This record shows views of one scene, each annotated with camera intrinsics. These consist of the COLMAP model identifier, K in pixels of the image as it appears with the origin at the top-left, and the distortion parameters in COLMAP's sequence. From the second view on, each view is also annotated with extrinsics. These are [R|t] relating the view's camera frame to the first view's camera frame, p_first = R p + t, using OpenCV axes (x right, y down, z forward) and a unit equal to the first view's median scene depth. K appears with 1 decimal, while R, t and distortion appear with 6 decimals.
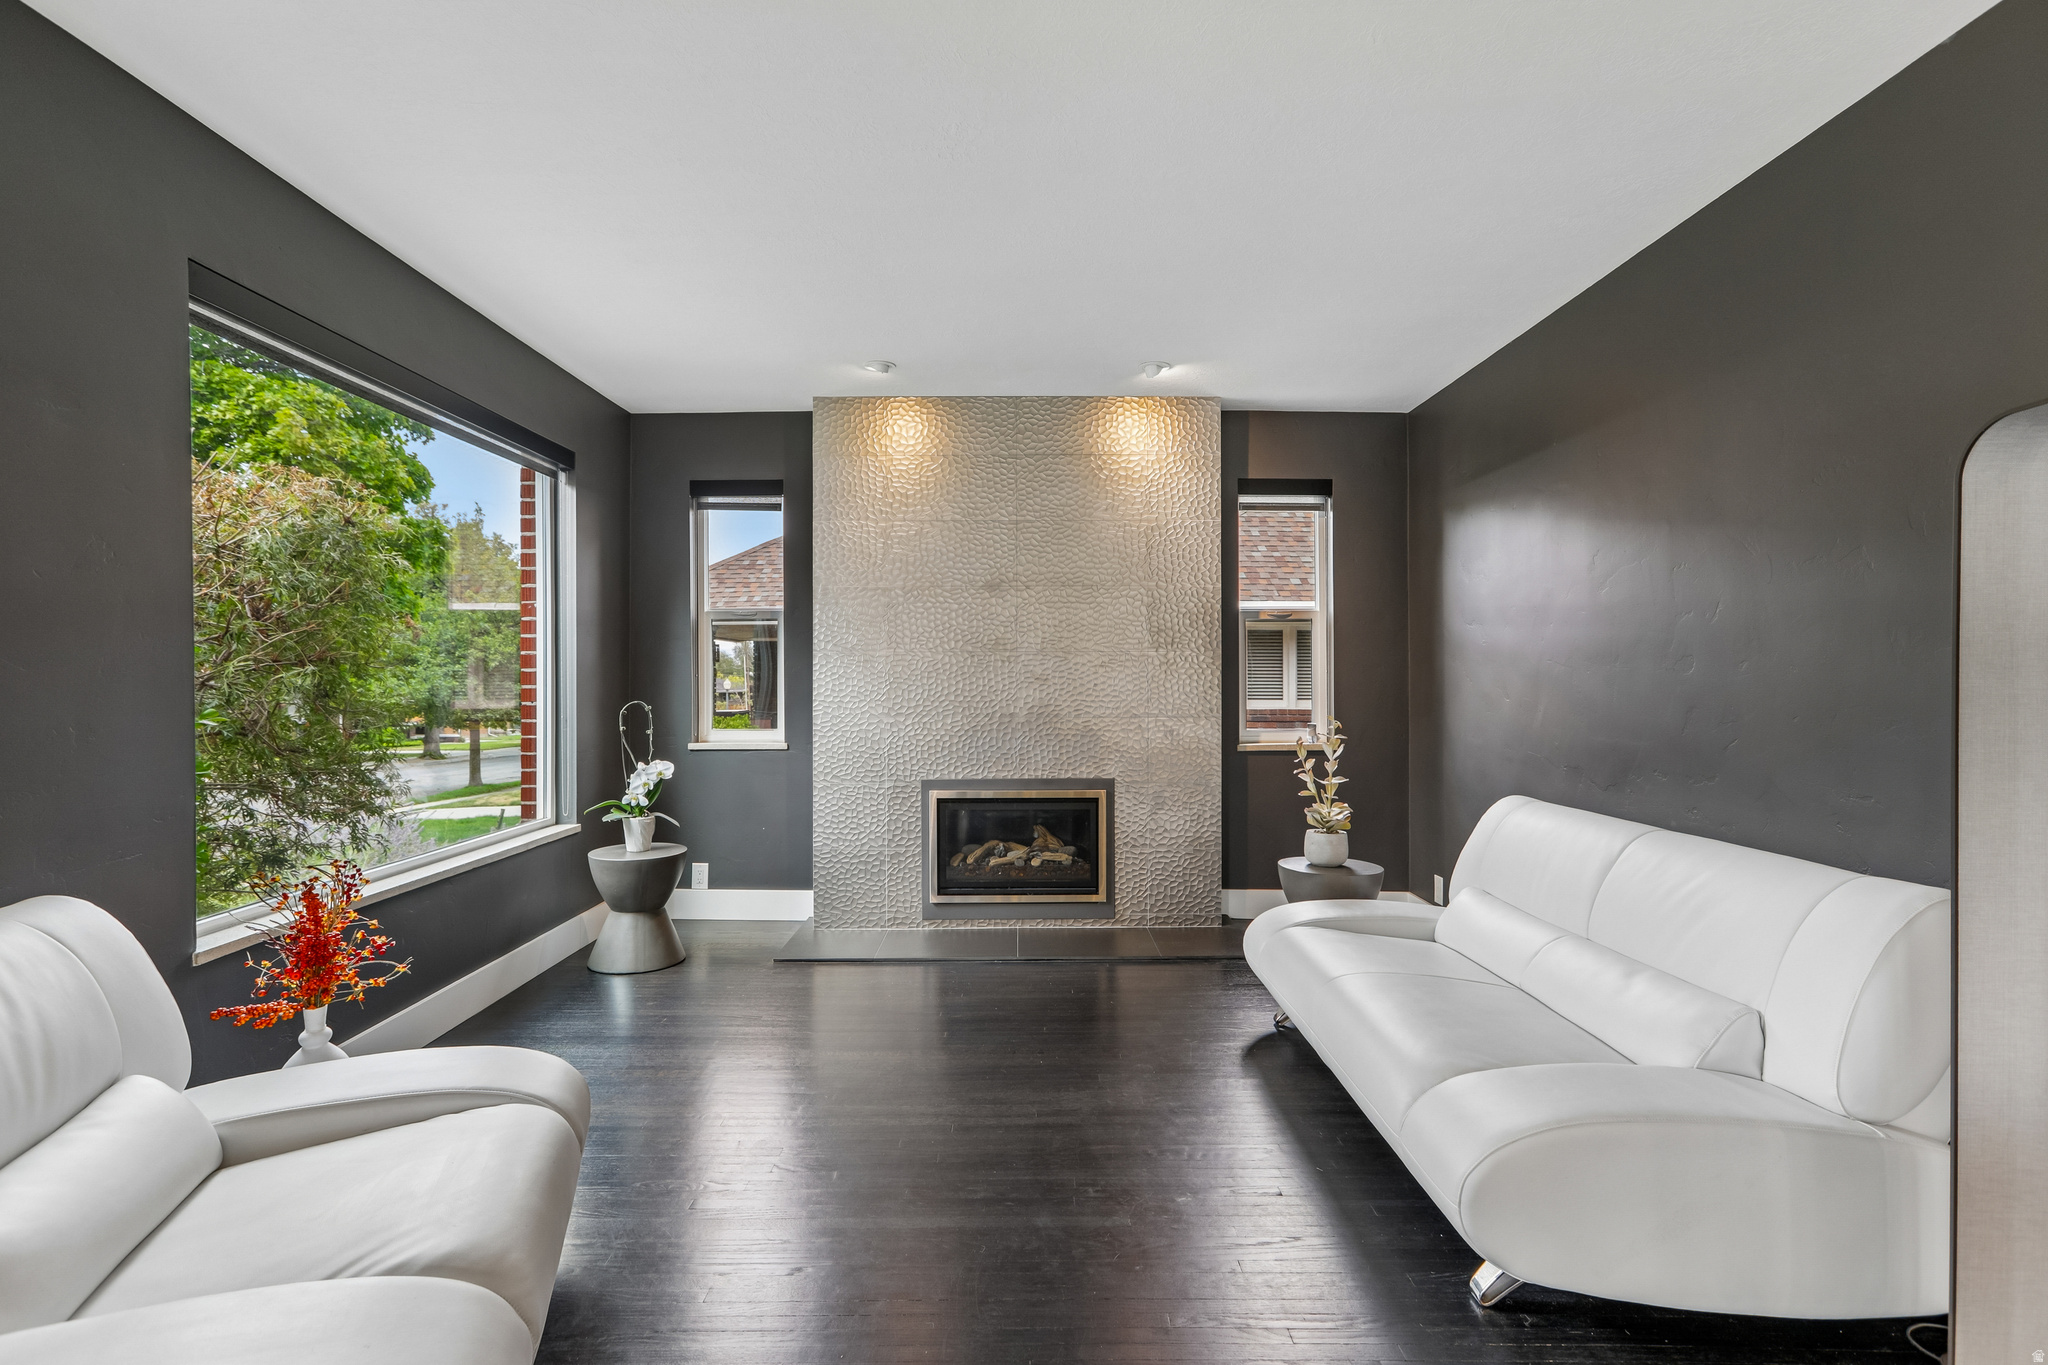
lens RADIAL K [[953.2, 0, 1020.2], [0, 953.2, 674.8], [0, 0, 1]] dist [0.000970, 0.000534]
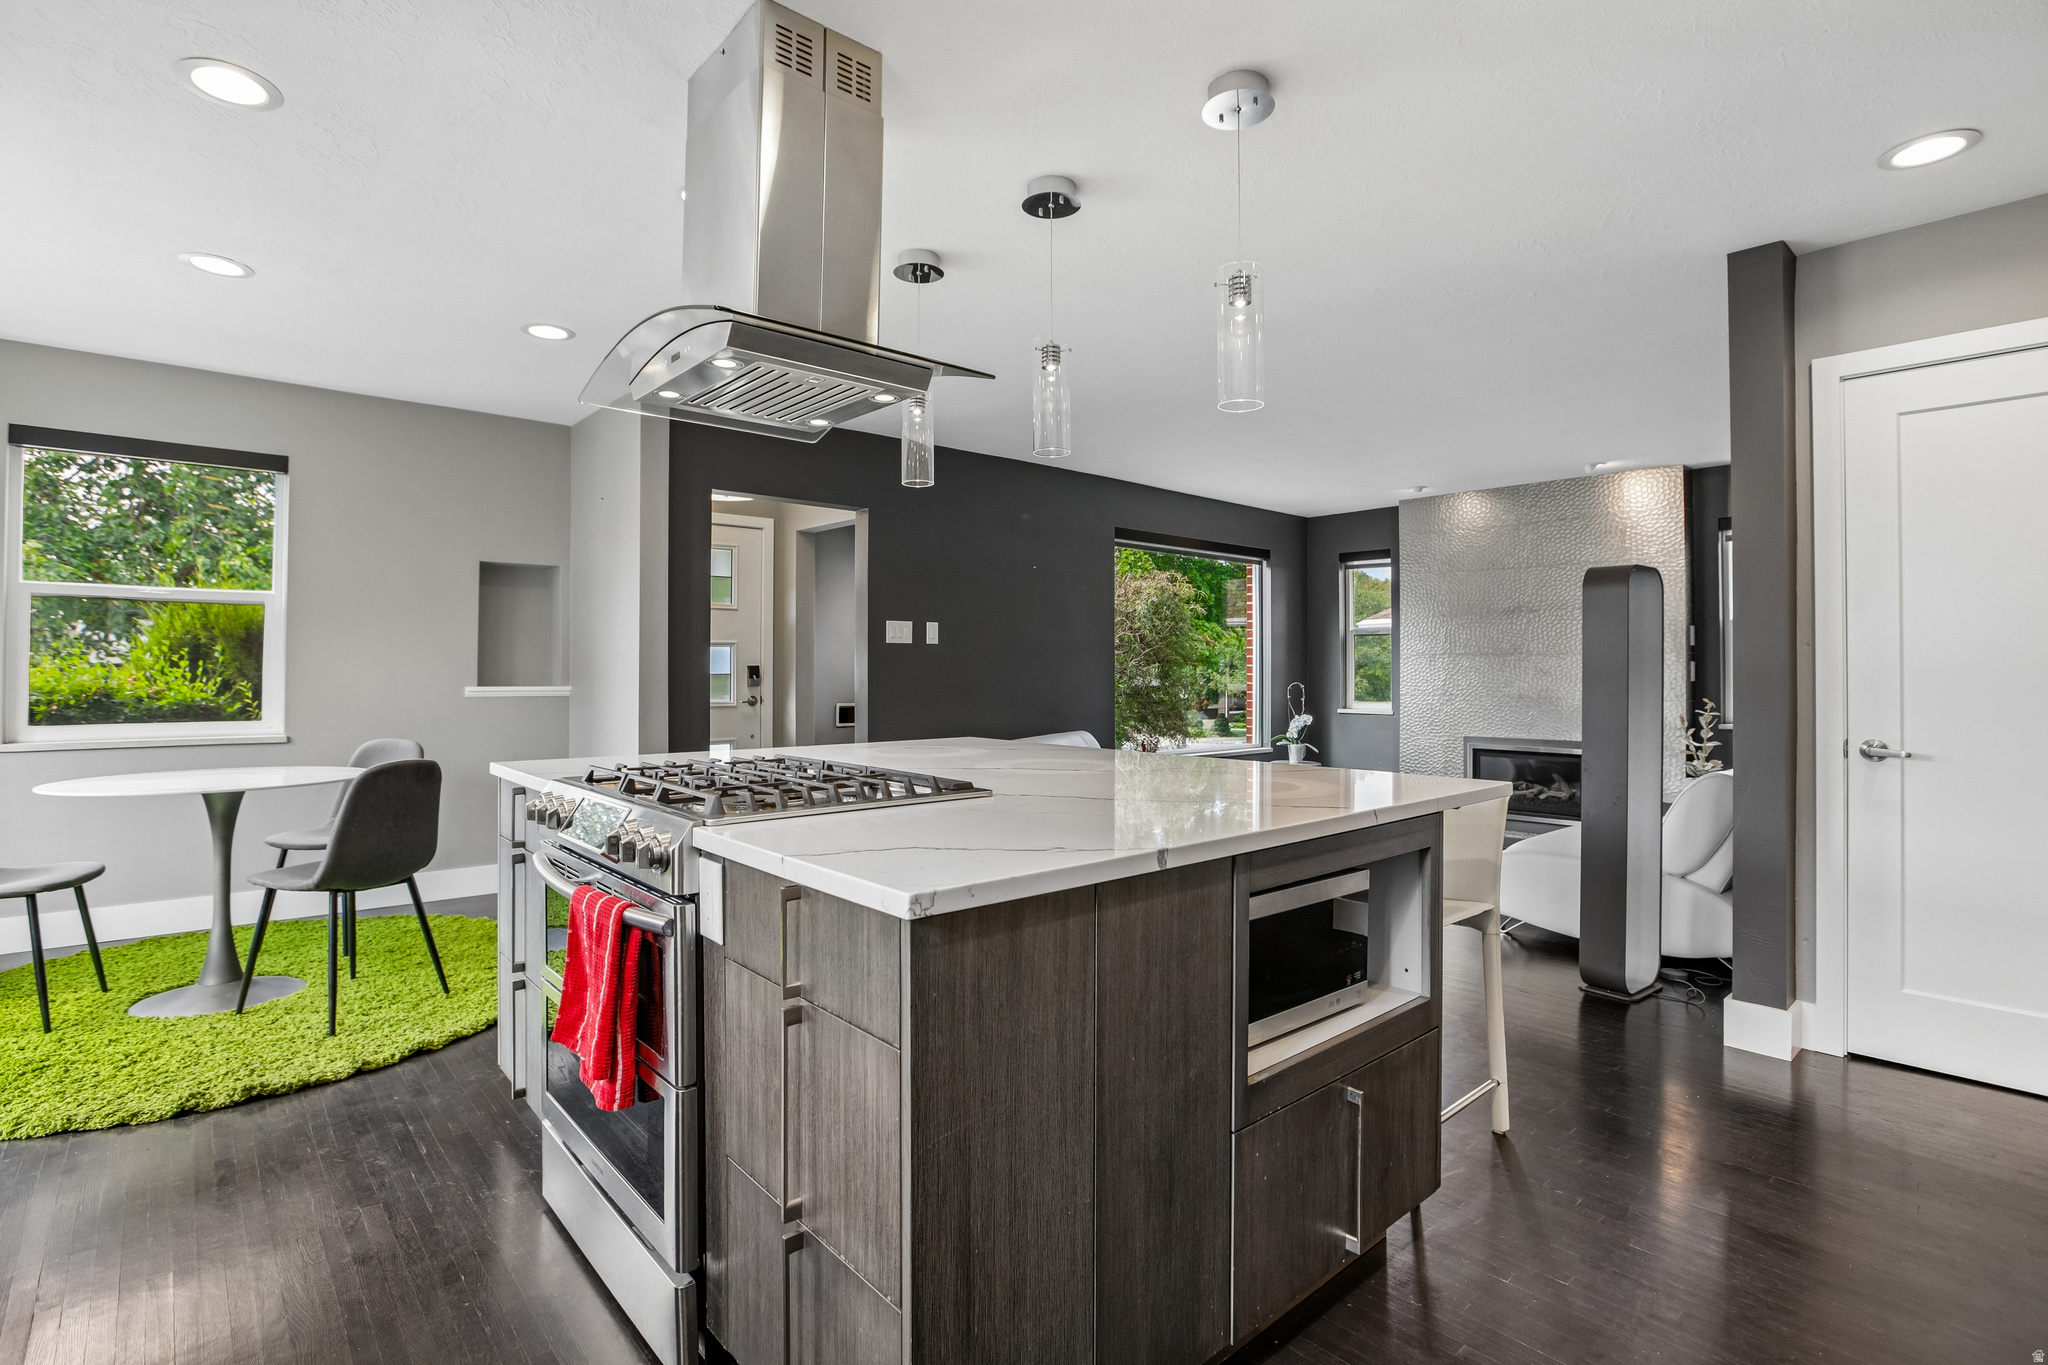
lens RADIAL K [[969.9, 0, 1020.9], [0, 969.9, 673.7], [0, 0, 1]] dist [-0.050527, 0.017885]
pose [[0.656942, 0.007825, -0.753900, 0.612738], [-0.005536, 0.999969, 0.005555, 0.002764], [0.753921, 0.000524, 0.656965, -0.590077]]
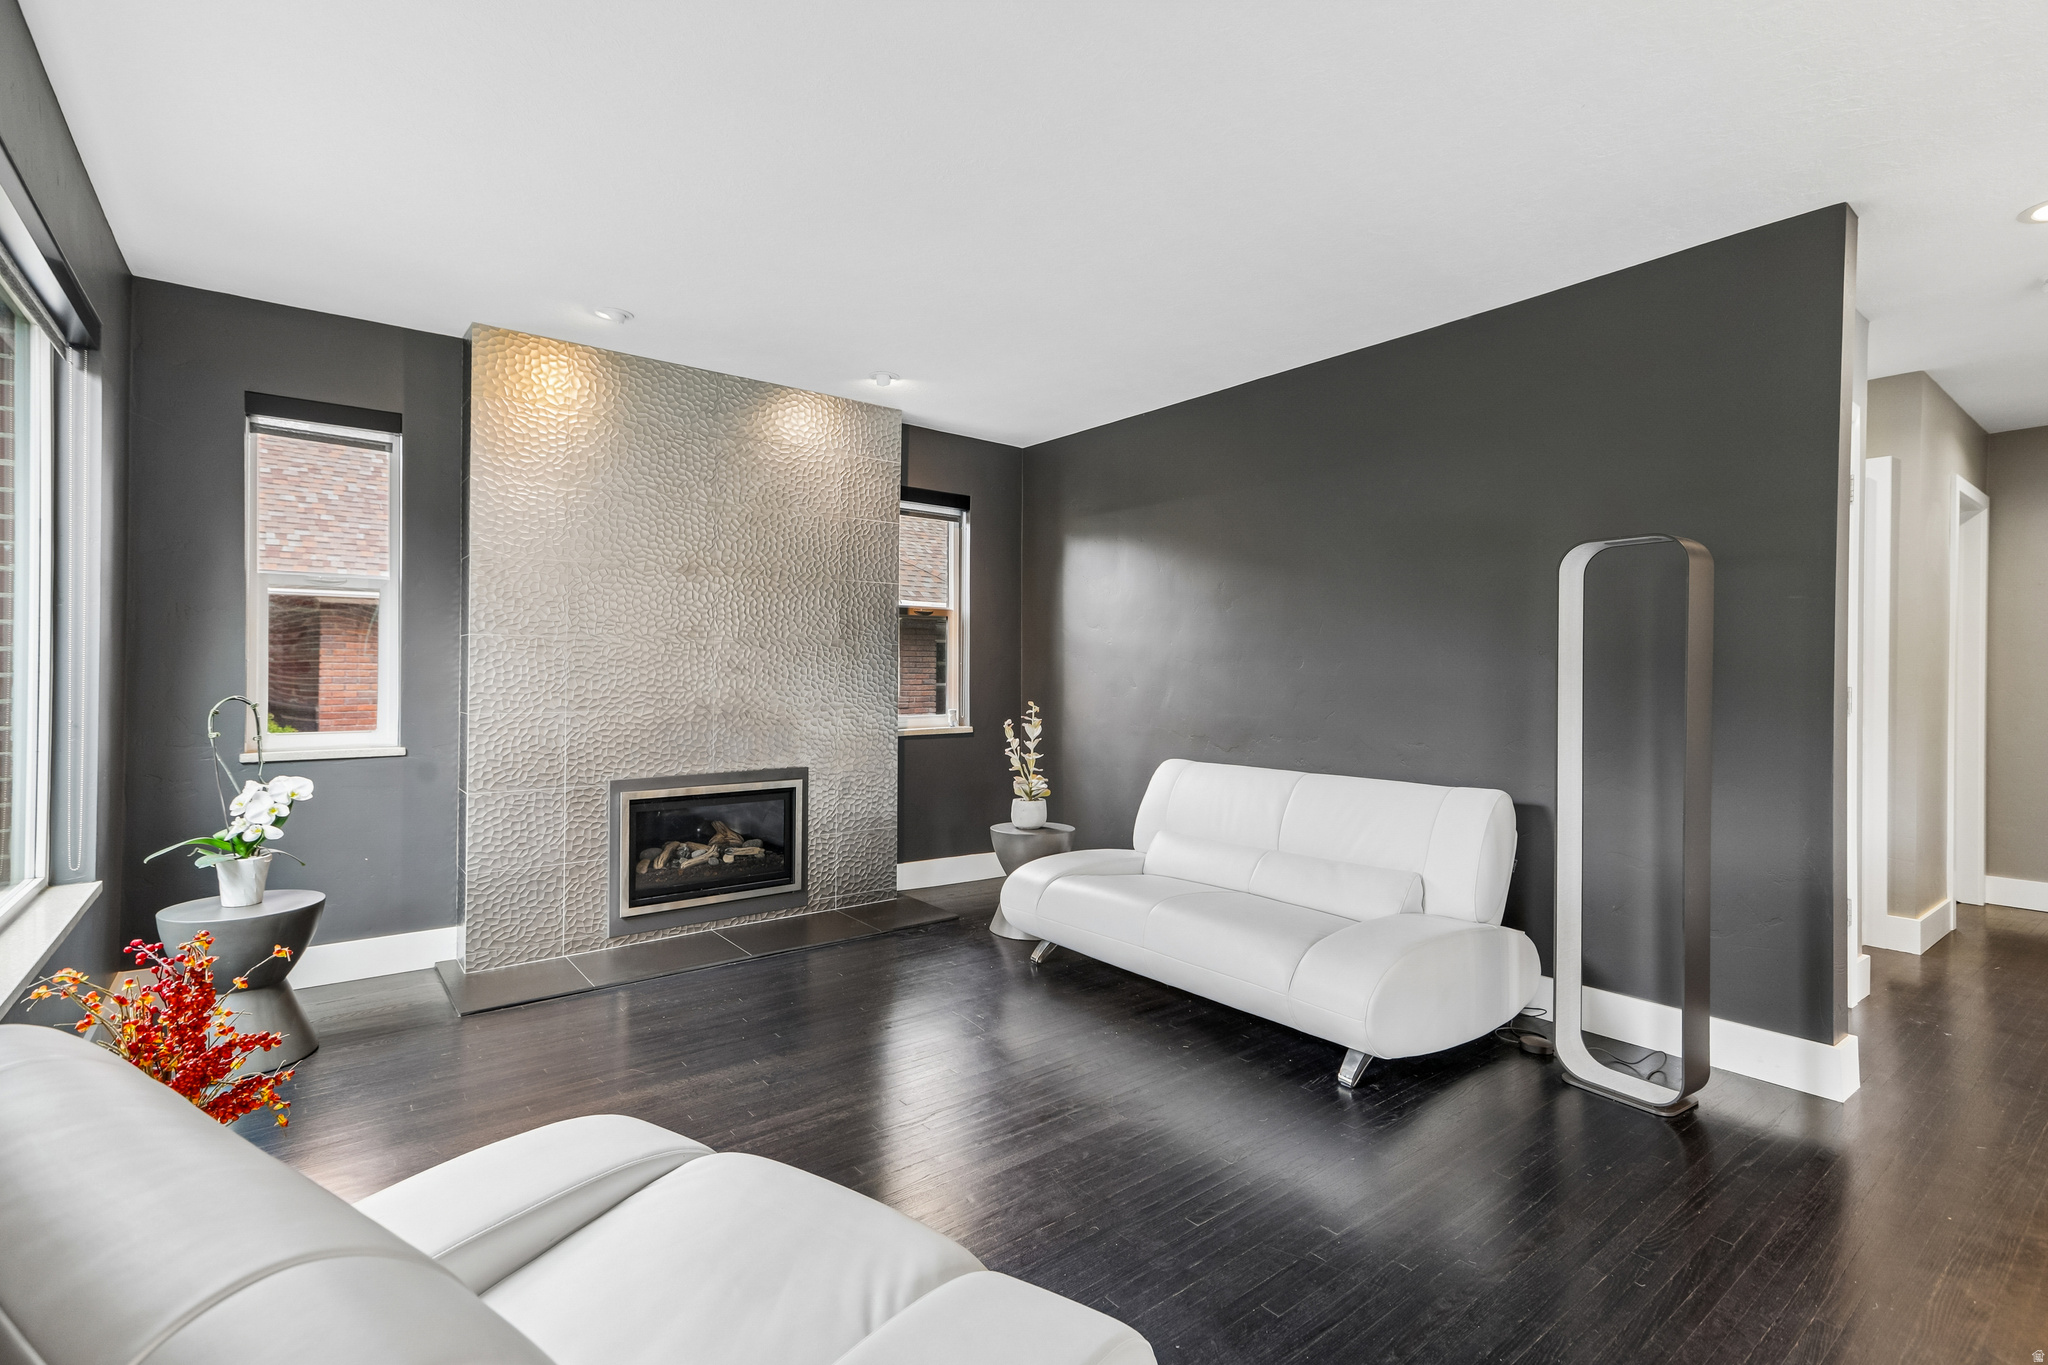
lens RADIAL K [[963.3, 0, 1027.6], [0, 963.3, 661.5], [0, 0, 1]] dist [0.003053, 0.000712]
pose [[0.778283, 0.012167, 0.627796, -0.364791], [-0.011071, 0.999923, -0.005654, -0.000552], [-0.627817, -0.002550, 0.778357, 0.055583]]
